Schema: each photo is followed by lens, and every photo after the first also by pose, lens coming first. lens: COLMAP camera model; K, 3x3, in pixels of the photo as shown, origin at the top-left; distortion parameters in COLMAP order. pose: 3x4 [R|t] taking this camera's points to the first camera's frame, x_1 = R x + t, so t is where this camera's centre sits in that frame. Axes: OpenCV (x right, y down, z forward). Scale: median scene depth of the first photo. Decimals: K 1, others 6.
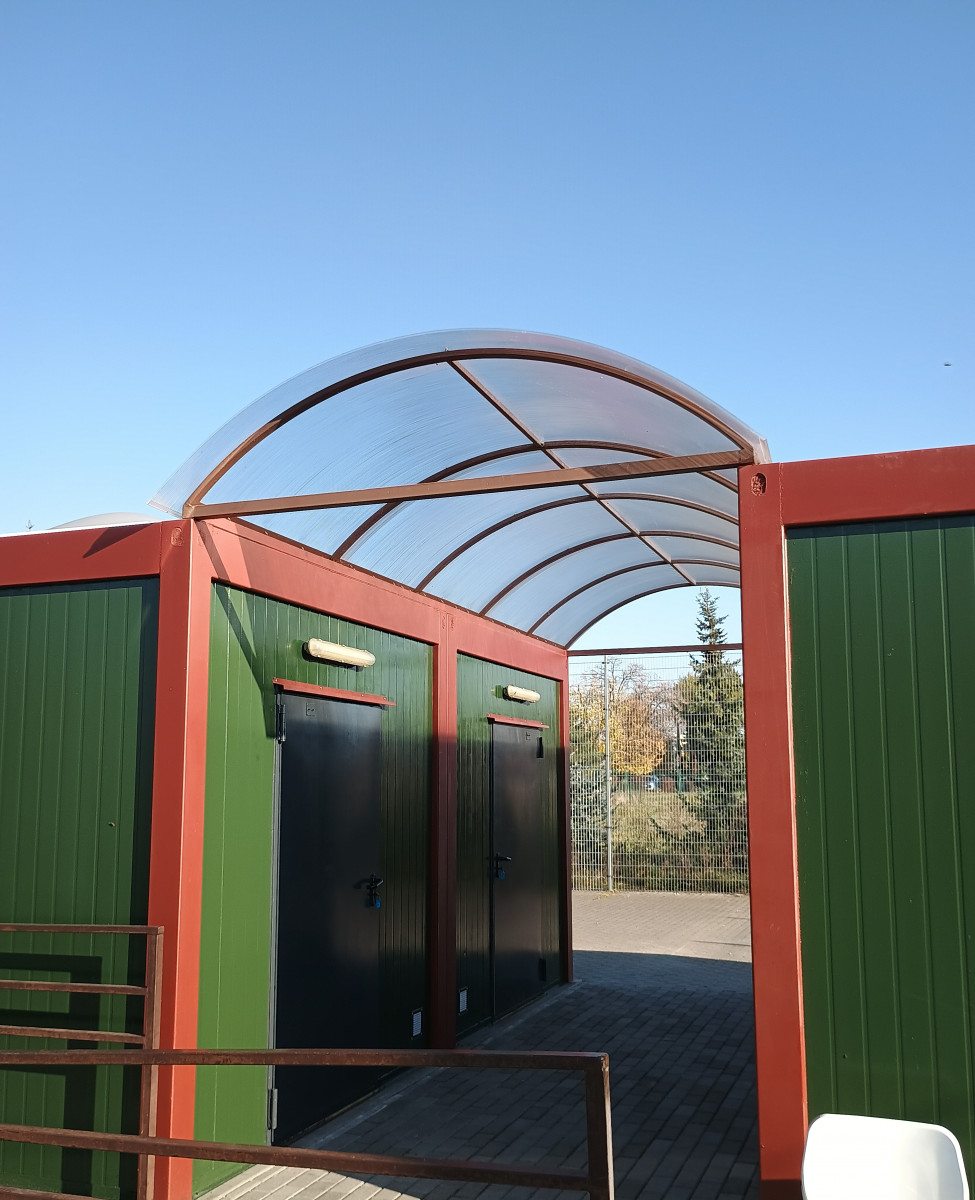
lens RADIAL K [[1126.0, 0, 487.5], [0, 1126.0, 600.0], [0, 0, 1]] dist [0.153521, 0.004242]
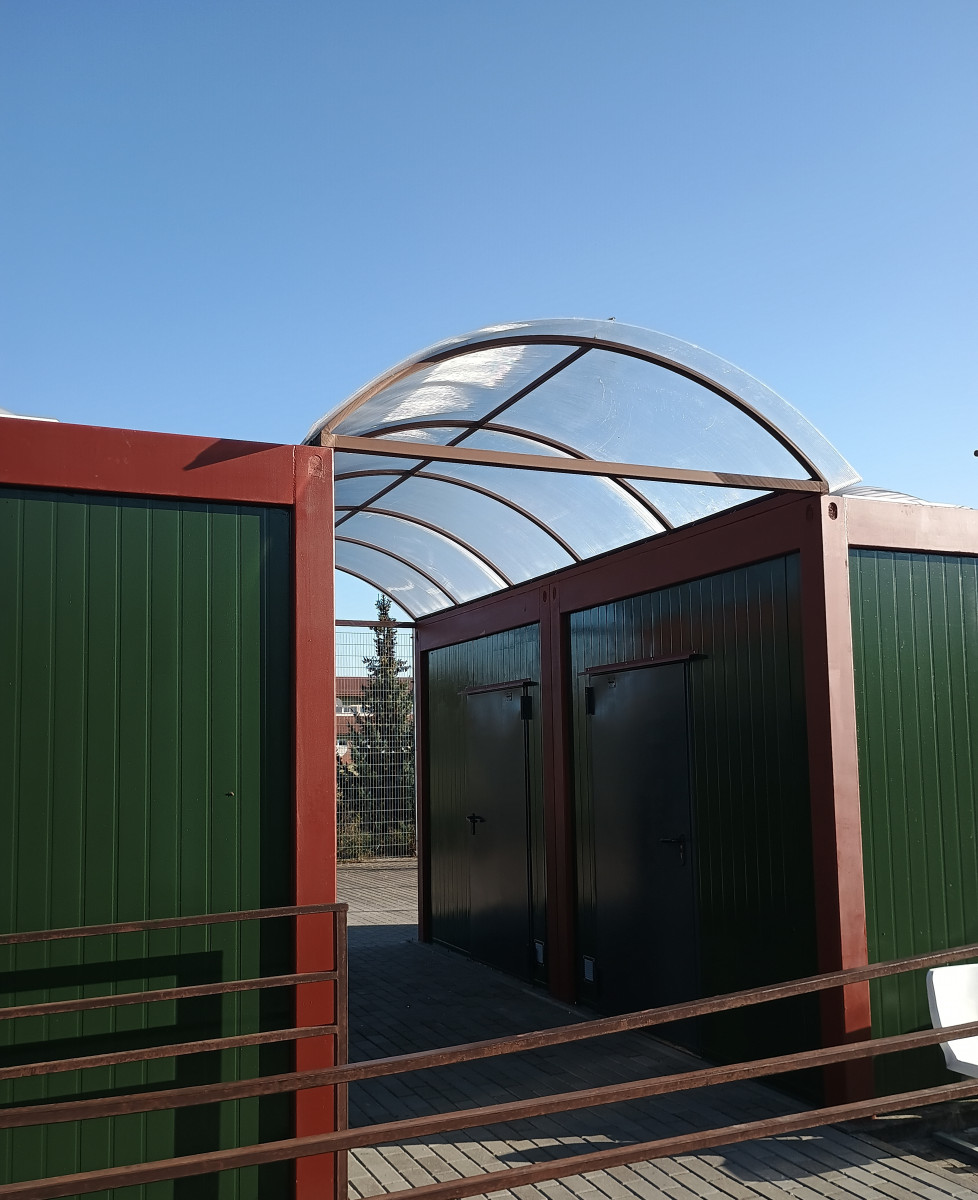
lens RADIAL K [[1097.3, 0, 489.0], [0, 1097.3, 600.0], [0, 0, 1]] dist [0.254047, -0.406630]
pose [[0.706479, 0.078160, 0.703405, -0.785105], [-0.095657, 0.995308, -0.014520, 0.047910], [-0.701239, -0.057027, 0.710641, 0.297225]]
